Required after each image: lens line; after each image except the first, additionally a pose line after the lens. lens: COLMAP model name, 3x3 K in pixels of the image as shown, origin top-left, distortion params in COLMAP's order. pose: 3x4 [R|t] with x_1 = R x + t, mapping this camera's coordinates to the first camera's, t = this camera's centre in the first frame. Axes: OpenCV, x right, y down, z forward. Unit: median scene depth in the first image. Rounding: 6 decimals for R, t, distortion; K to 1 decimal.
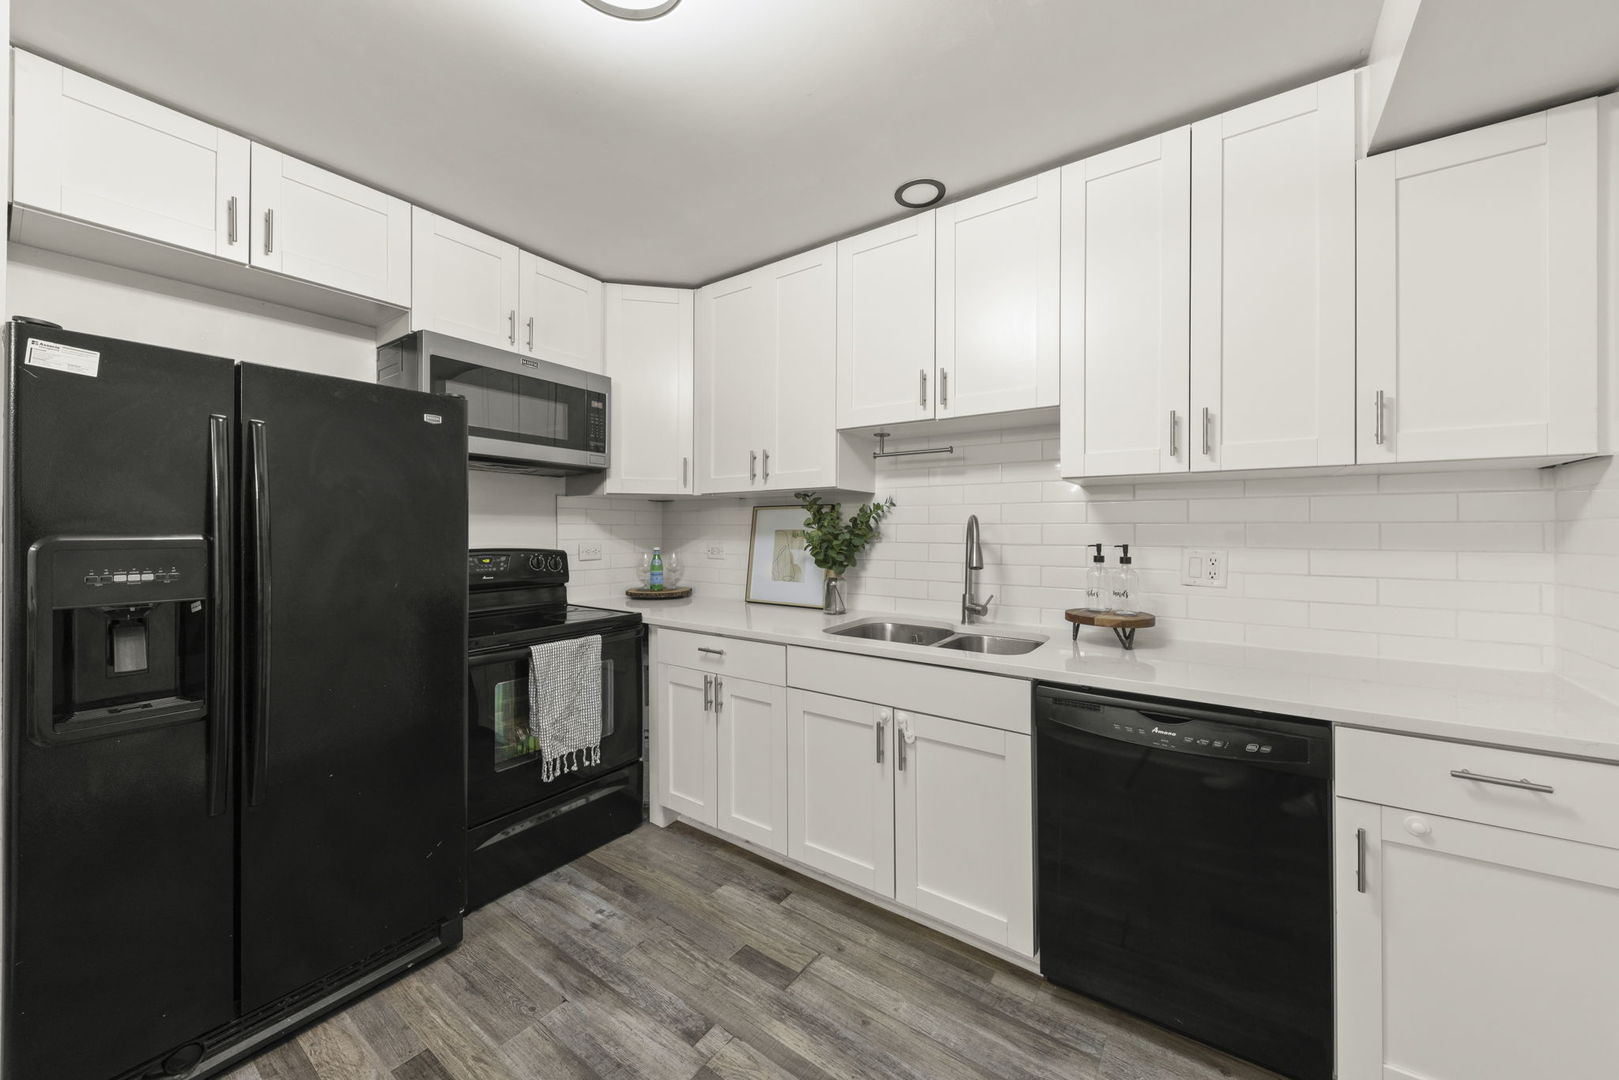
lens RADIAL K [[567.6, 0, 809.7], [0, 567.6, 527.6], [0, 0, 1]] dist [0.019450, -0.006293]
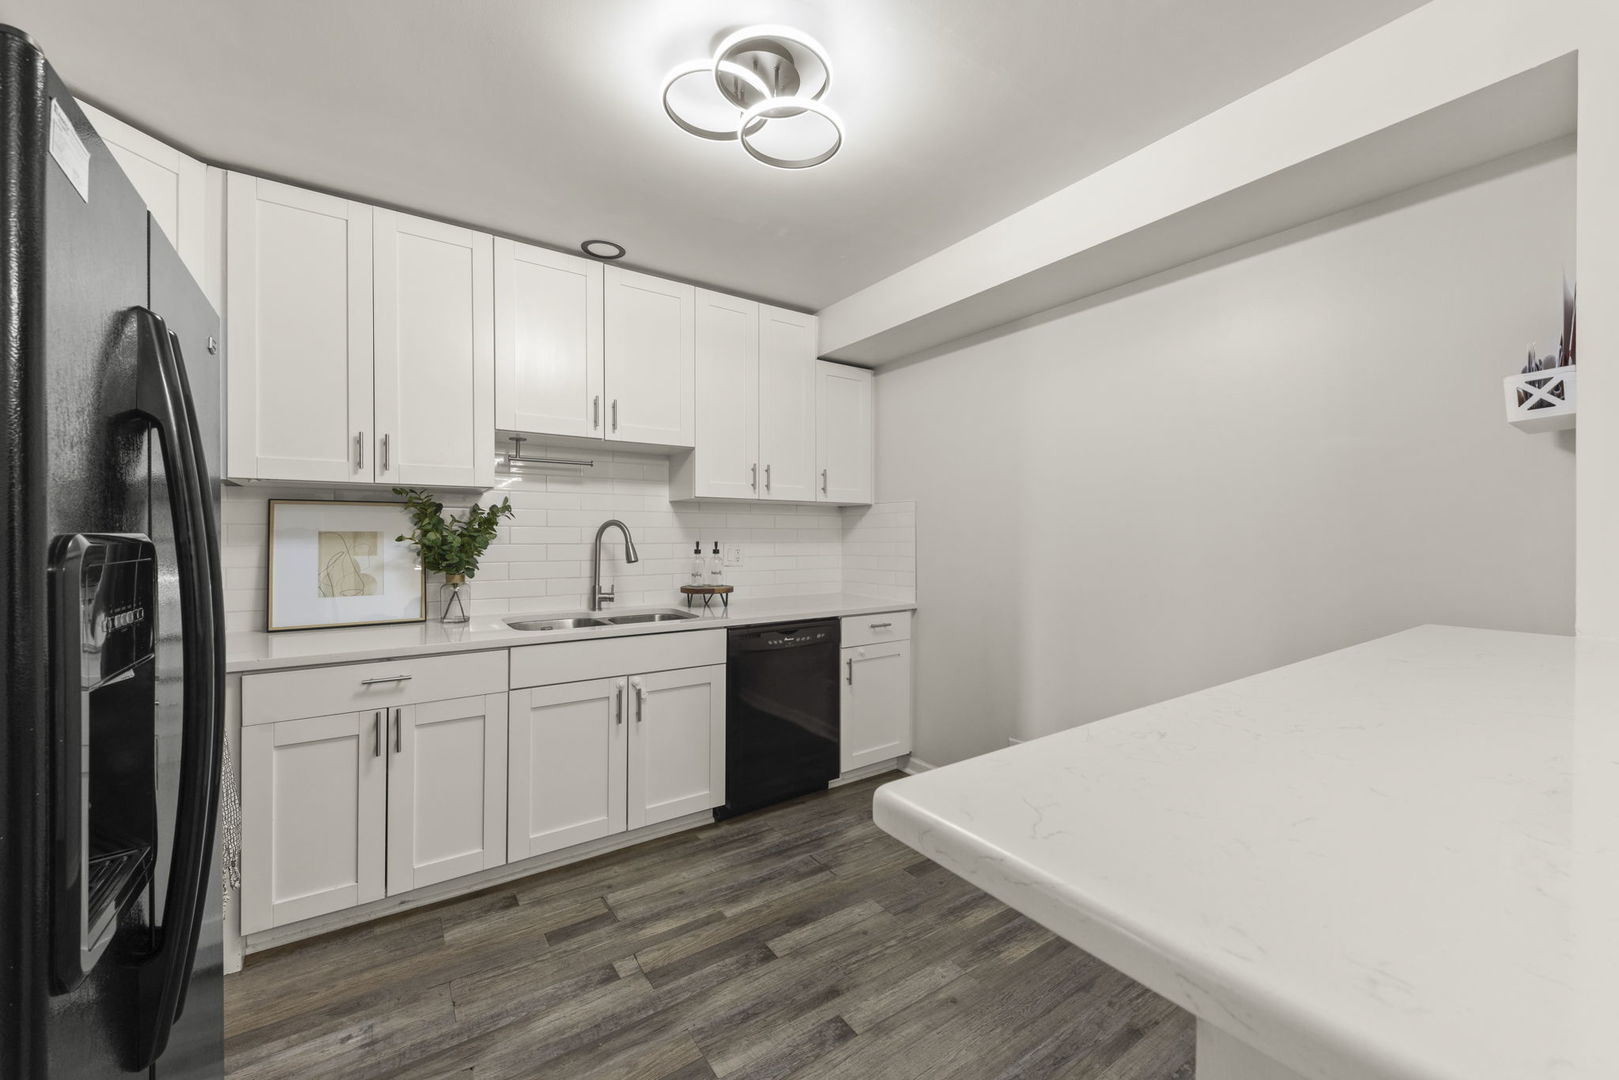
lens RADIAL K [[586.0, 0, 799.6], [0, 586.0, 533.7], [0, 0, 1]] dist [0.024330, -0.007065]
pose [[0.396364, 0.001261, 0.918093, -0.893999], [-0.003755, 0.999993, 0.000247, 0.007363], [-0.918086, -0.003545, 0.396366, 0.156085]]
